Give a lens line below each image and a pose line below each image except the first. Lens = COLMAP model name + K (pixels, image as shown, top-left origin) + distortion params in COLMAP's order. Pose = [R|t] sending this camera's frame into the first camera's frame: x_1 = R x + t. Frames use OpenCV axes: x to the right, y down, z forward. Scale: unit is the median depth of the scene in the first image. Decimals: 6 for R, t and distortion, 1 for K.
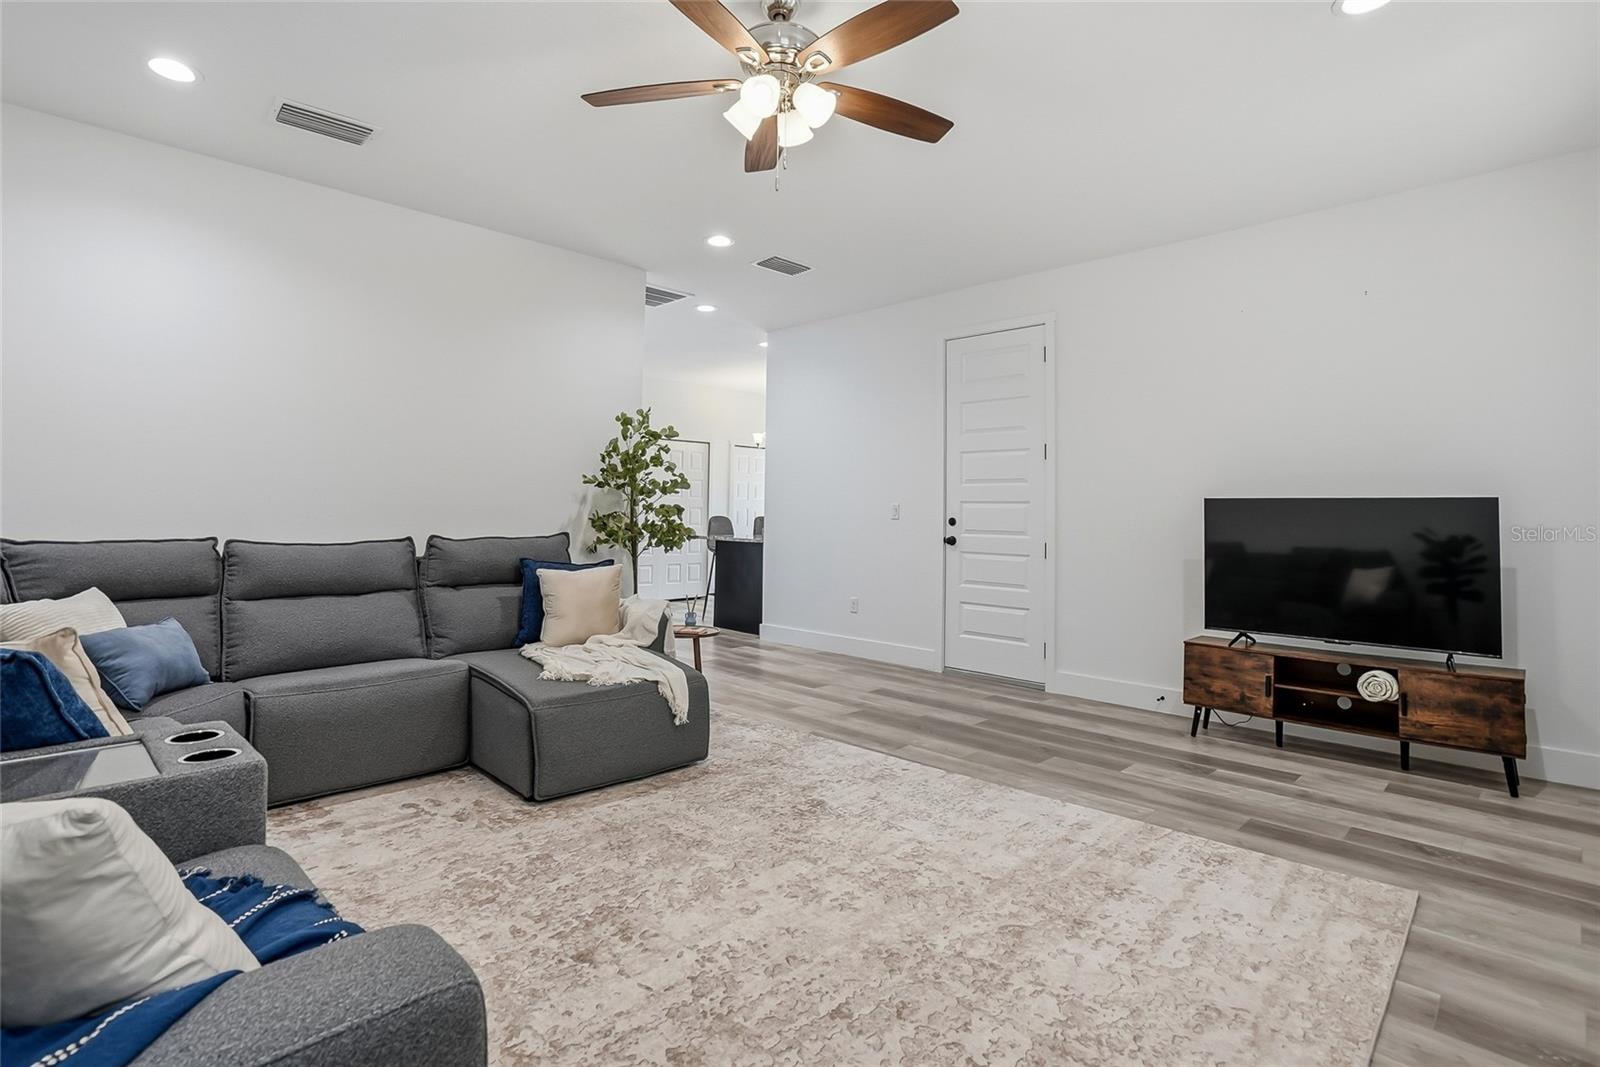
lens RADIAL K [[760.5, 0, 799.4], [0, 760.5, 528.0], [0, 0, 1]] dist [-0.055834, 0.019218]
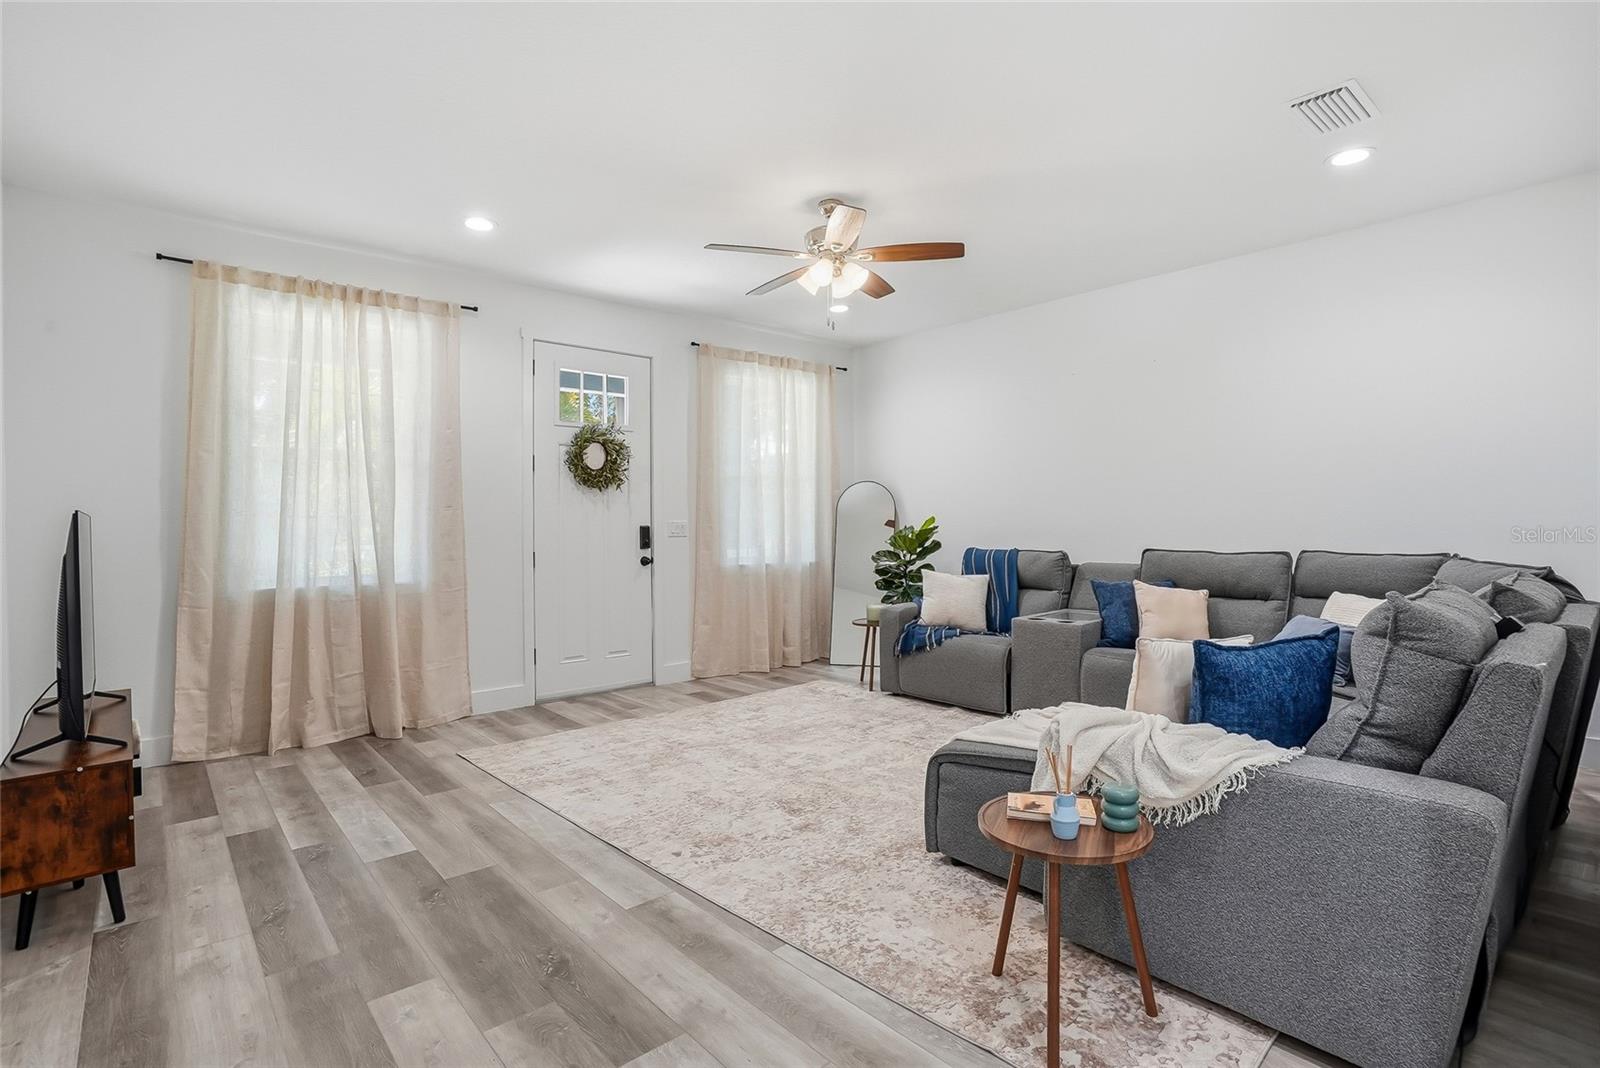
lens RADIAL K [[760.5, 0, 799.4], [0, 760.5, 528.5], [0, 0, 1]] dist [-0.055834, 0.019218]
pose [[-0.998815, -0.000249, 0.048661, -0.035095], [0.000611, 0.999844, 0.017649, -0.050949], [-0.048658, 0.017658, -0.998659, 2.381893]]
